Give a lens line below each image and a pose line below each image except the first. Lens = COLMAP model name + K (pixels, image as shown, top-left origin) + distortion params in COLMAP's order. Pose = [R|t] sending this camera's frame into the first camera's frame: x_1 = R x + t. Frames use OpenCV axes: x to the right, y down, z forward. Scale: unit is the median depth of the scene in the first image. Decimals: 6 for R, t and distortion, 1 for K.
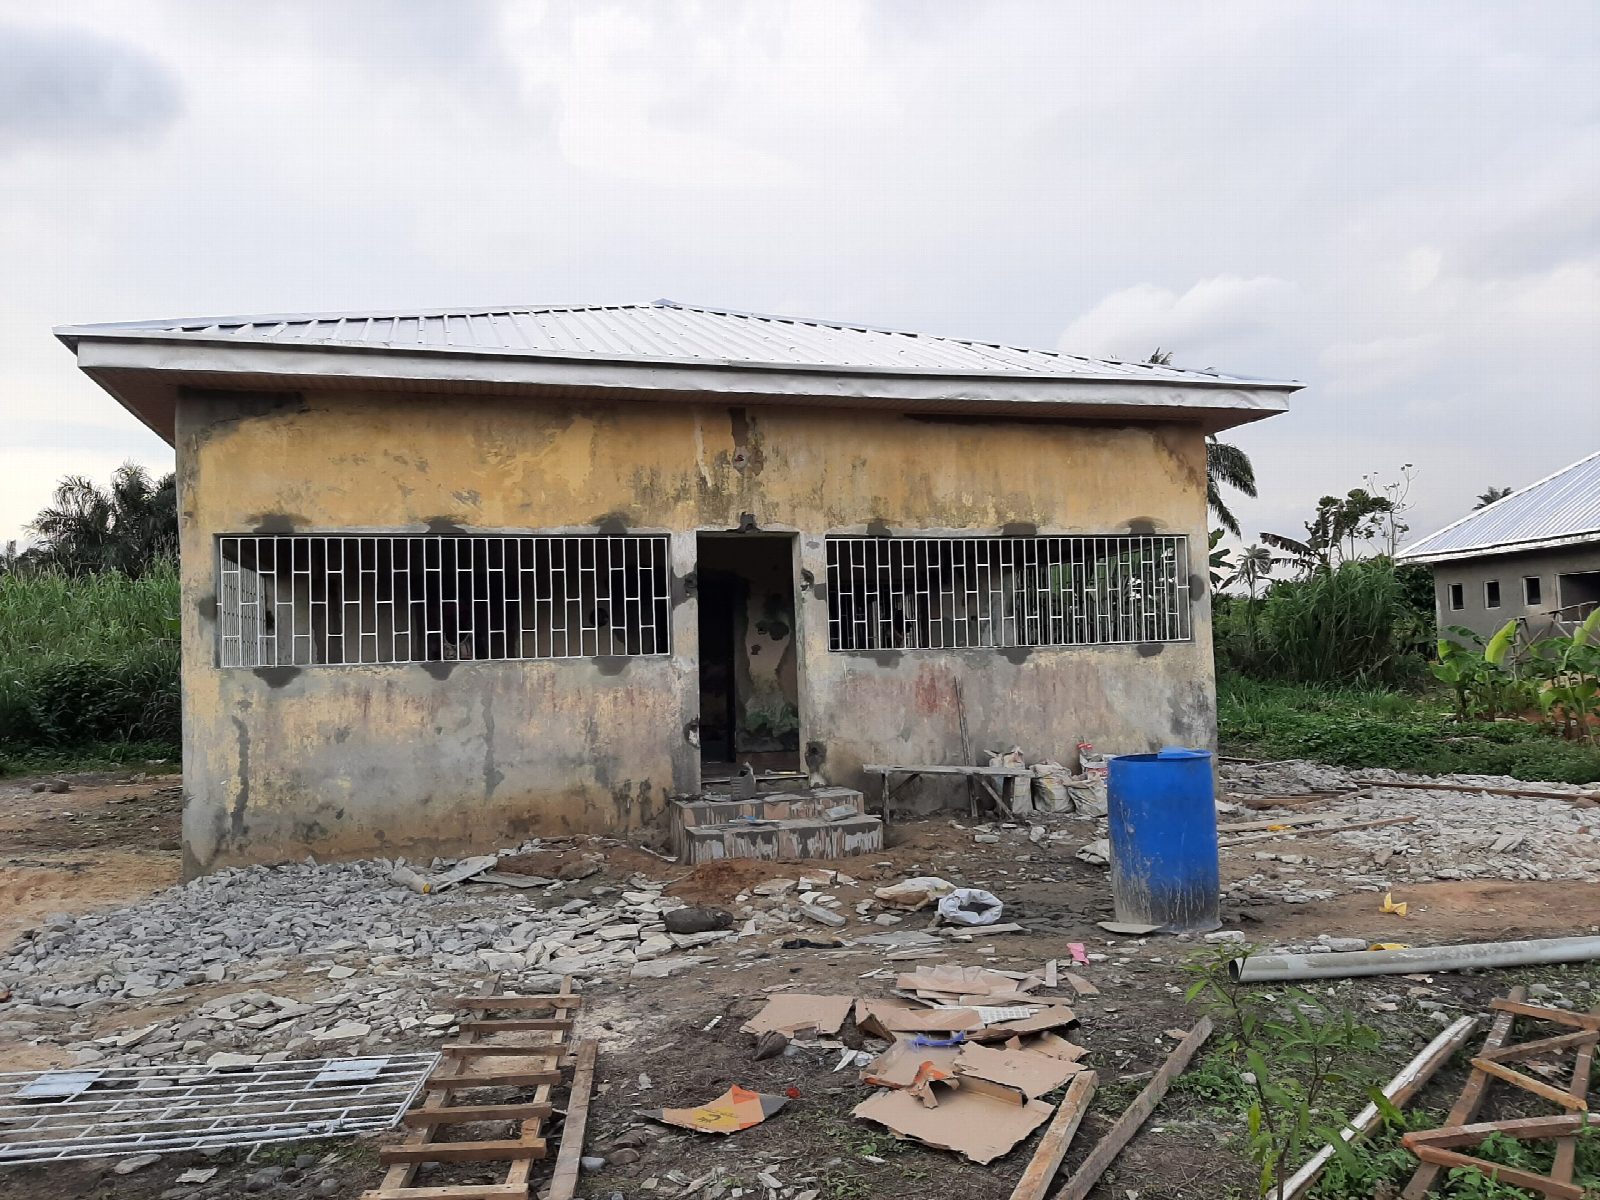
lens RADIAL K [[1226.6, 0, 800.0], [0, 1226.6, 600.0], [0, 0, 1]] dist [0.156503, -0.380711]
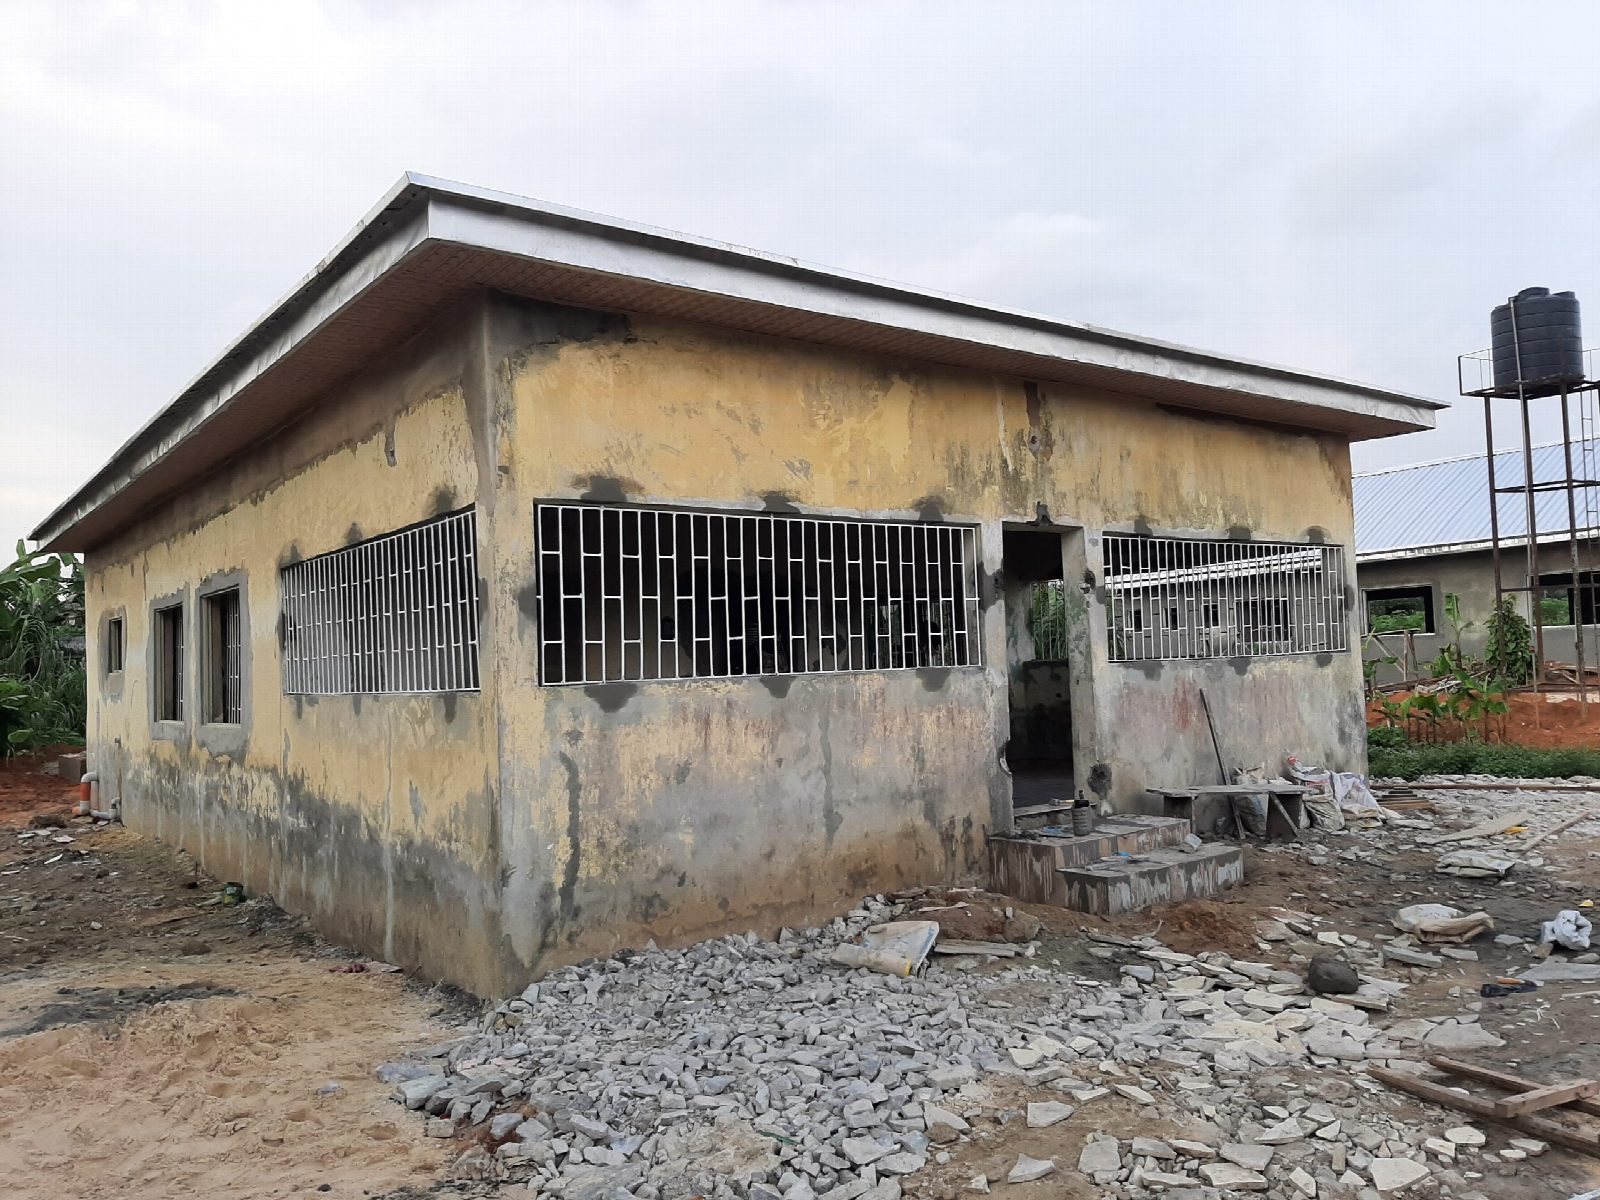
lens RADIAL K [[1226.6, 0, 800.0], [0, 1226.6, 600.0], [0, 0, 1]] dist [0.156503, -0.380711]
pose [[0.928630, 0.010812, 0.370851, -0.551367], [-0.000959, 0.999642, -0.026745, 0.022472], [-0.371007, 0.024480, 0.928307, 0.265022]]
